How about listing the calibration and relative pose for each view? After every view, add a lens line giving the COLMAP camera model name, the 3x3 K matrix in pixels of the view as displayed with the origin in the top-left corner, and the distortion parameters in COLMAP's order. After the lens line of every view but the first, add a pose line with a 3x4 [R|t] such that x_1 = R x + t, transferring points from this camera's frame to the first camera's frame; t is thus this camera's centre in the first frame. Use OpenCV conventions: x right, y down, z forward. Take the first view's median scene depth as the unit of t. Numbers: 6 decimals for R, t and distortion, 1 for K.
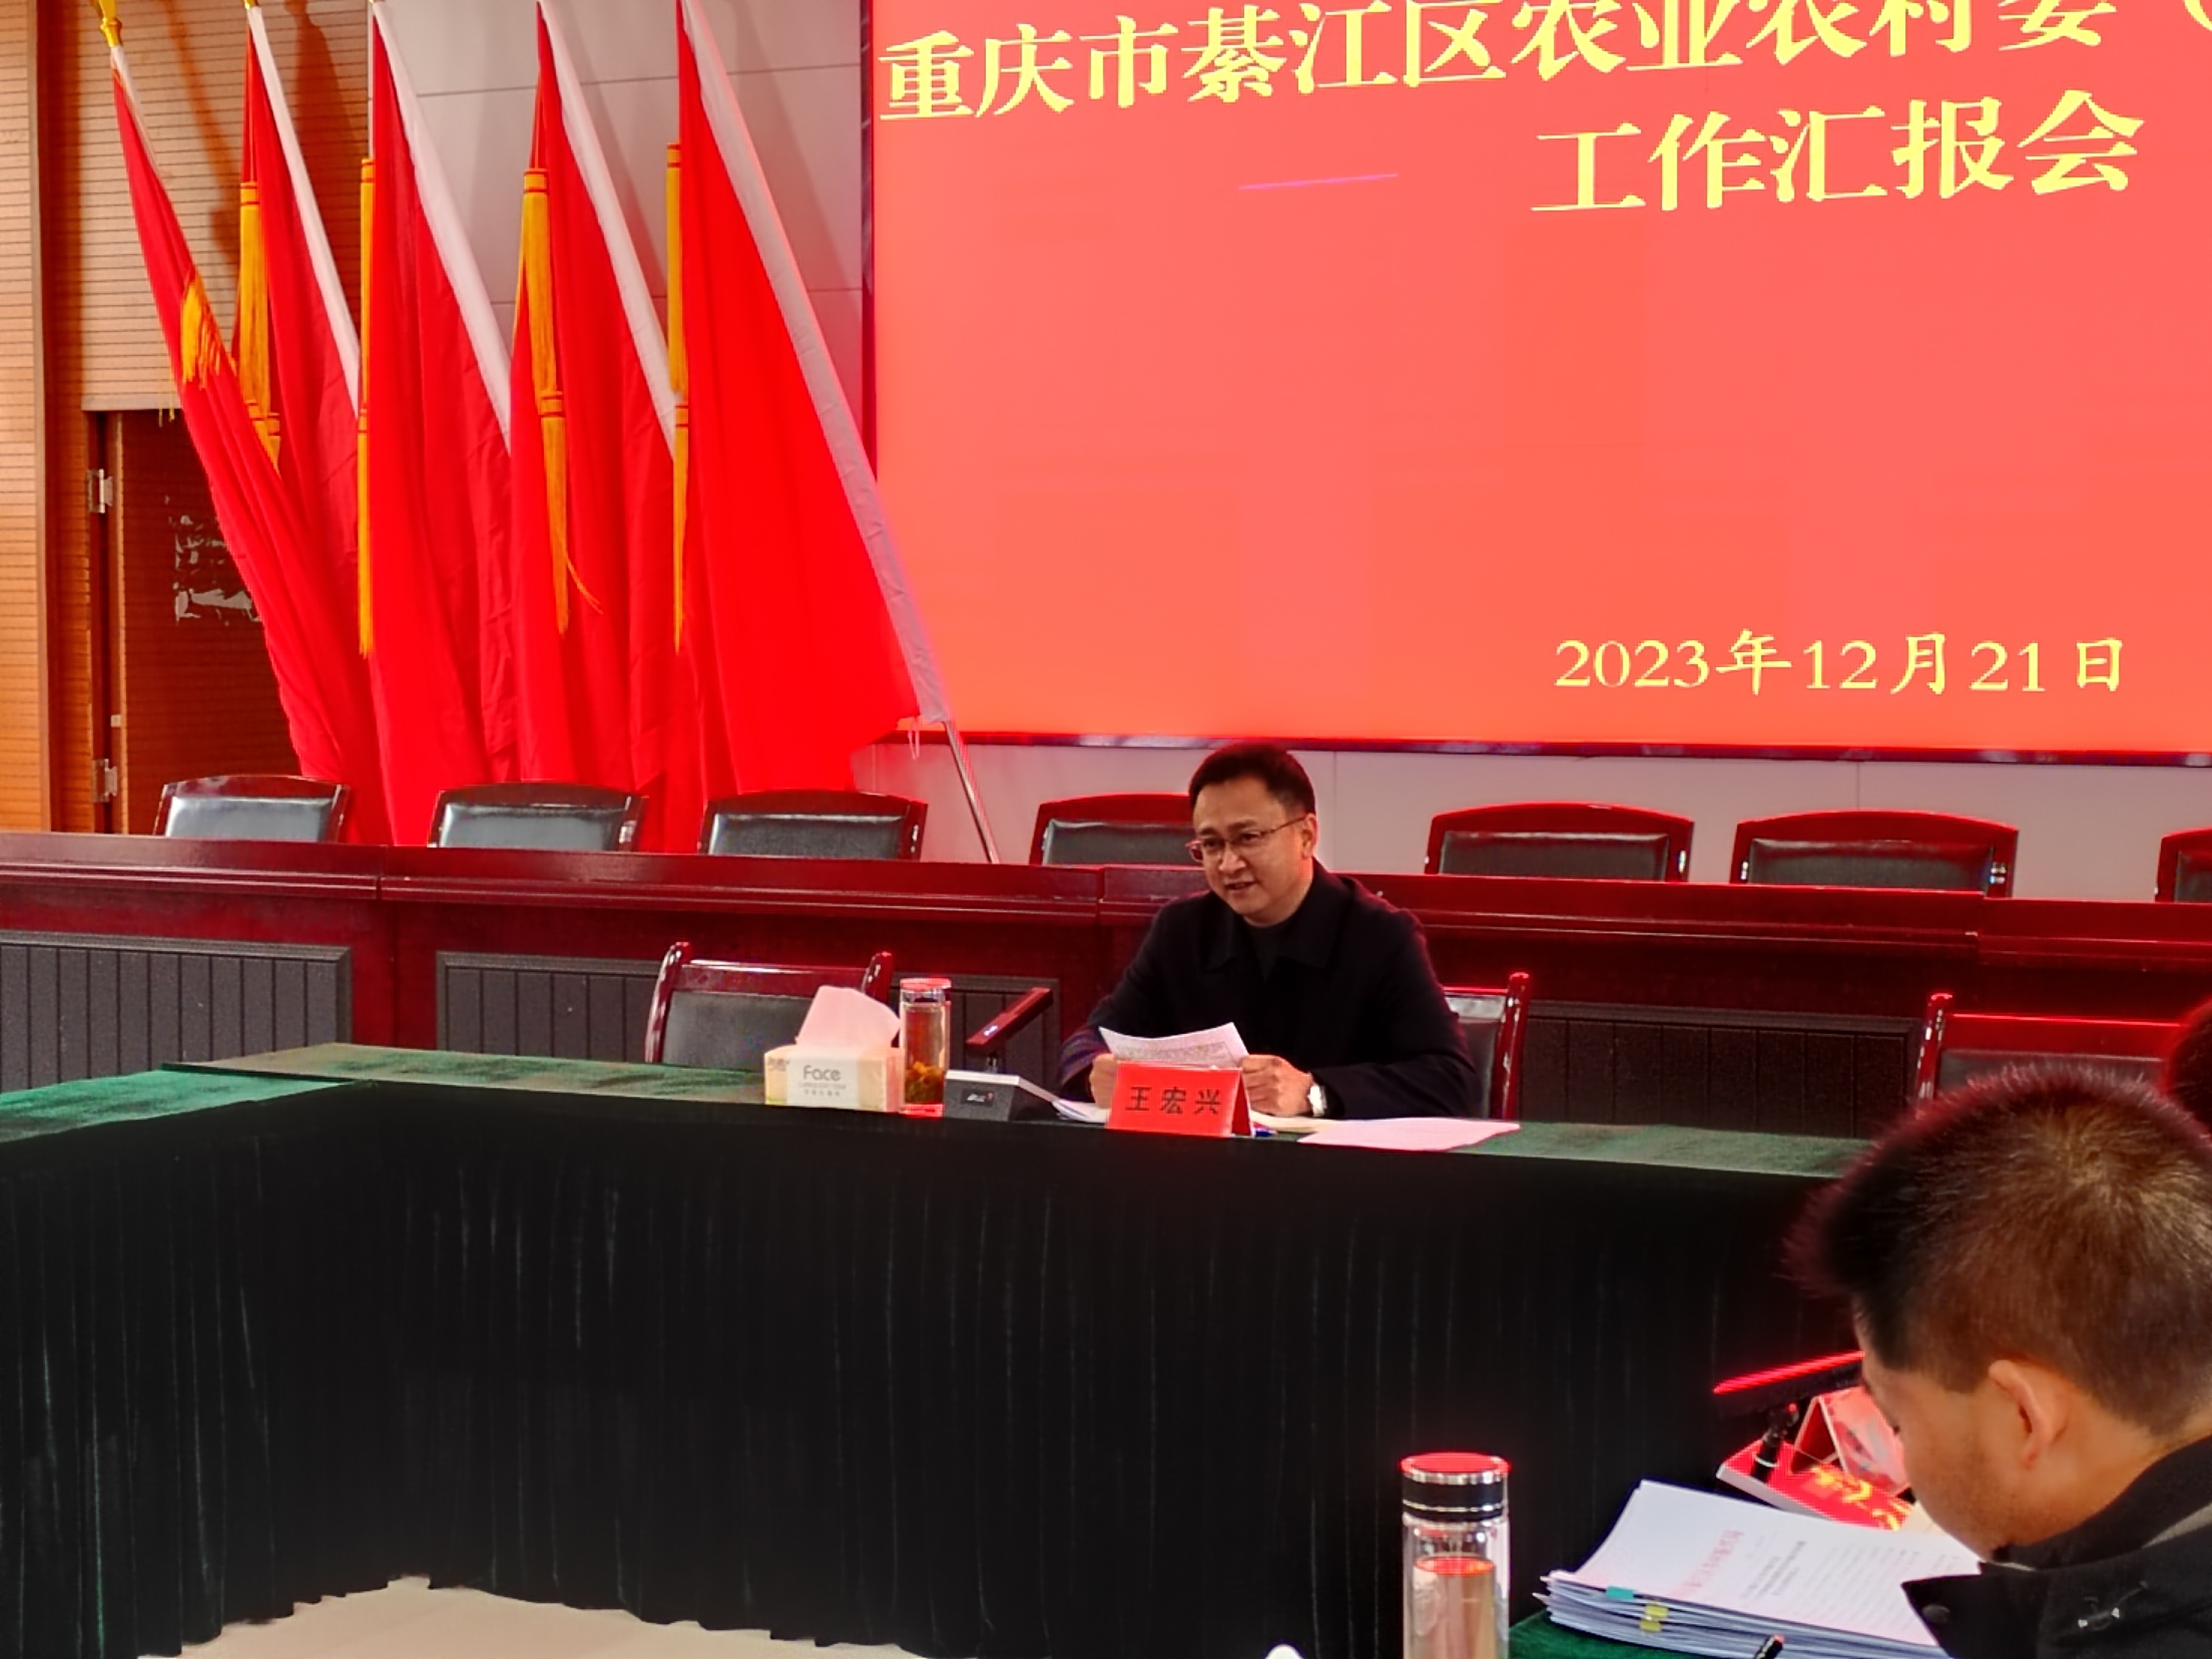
lens RADIAL K [[4187.2, 0, 1099.3], [0, 4187.2, 824.8], [0, 0, 1]] dist [0.011344, 0.000000]
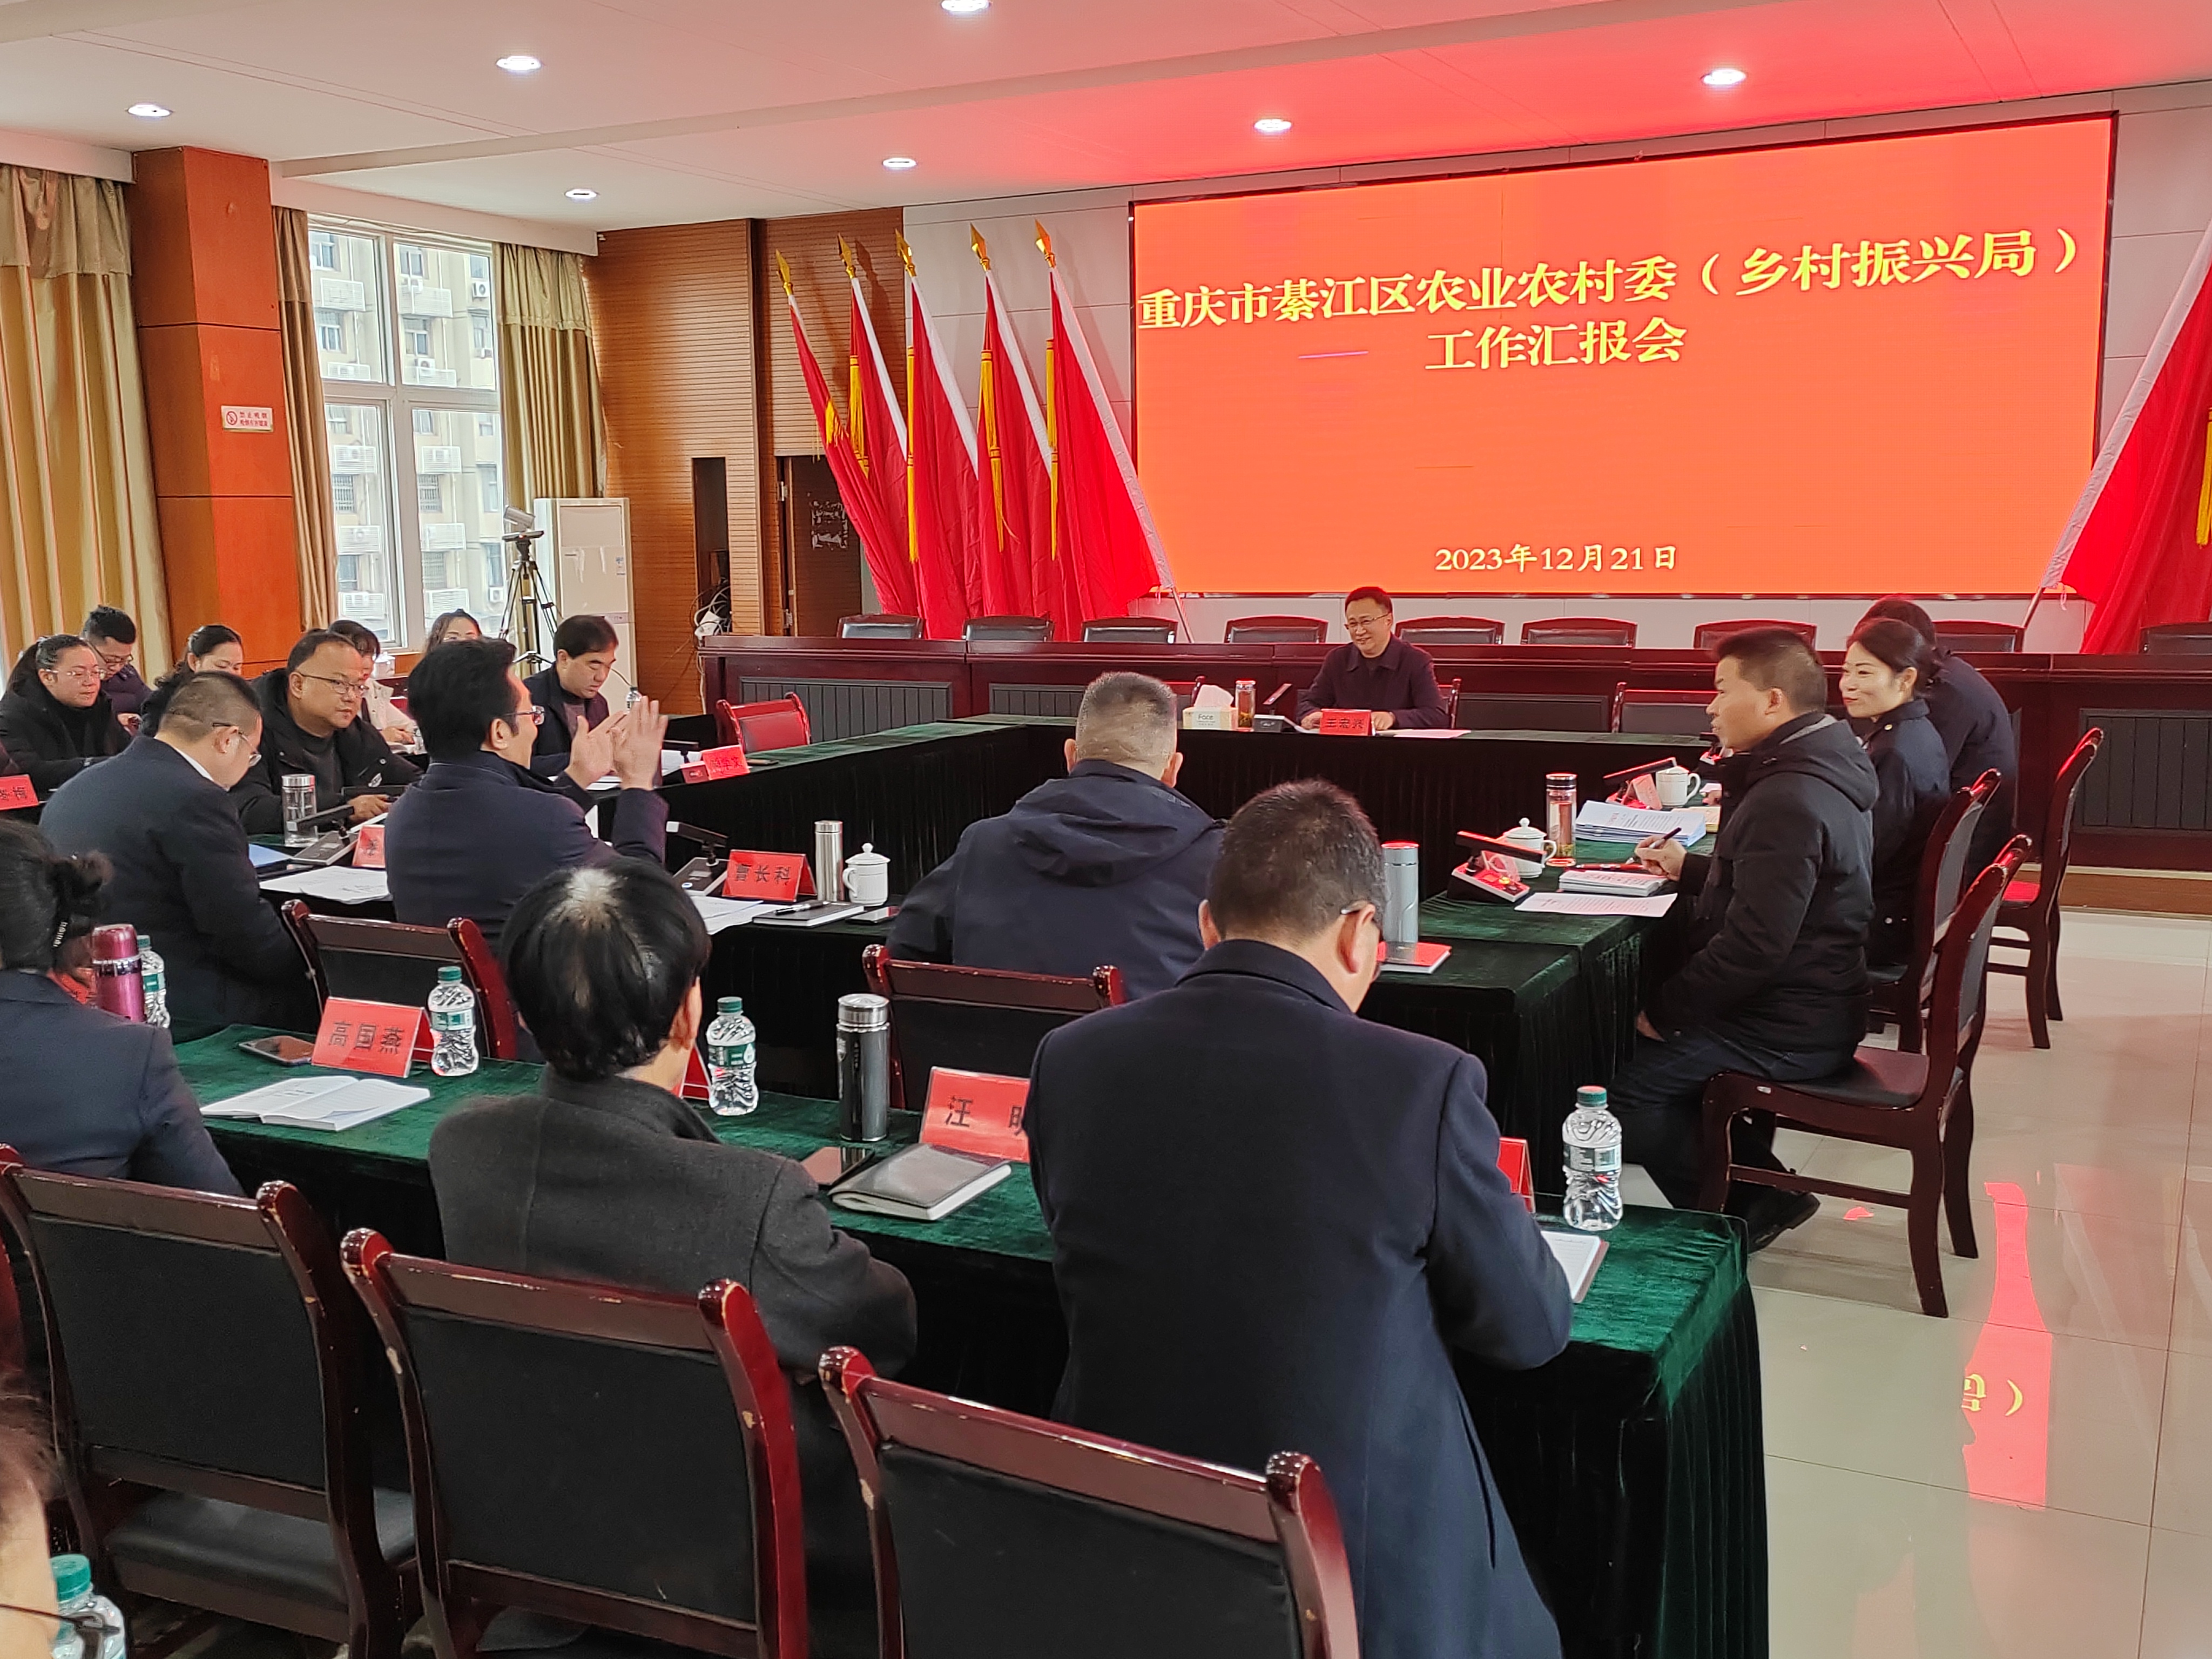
lens RADIAL K [[2247.4, 0, 1116.4], [0, 2247.4, 847.5], [0, 0, 1]] dist [0.027620, 0.000000]
pose [[0.999616, -0.014504, 0.023597, -0.107906], [0.012403, 0.996142, 0.086873, 0.011531], [-0.024766, -0.086547, 0.995940, -0.297123]]
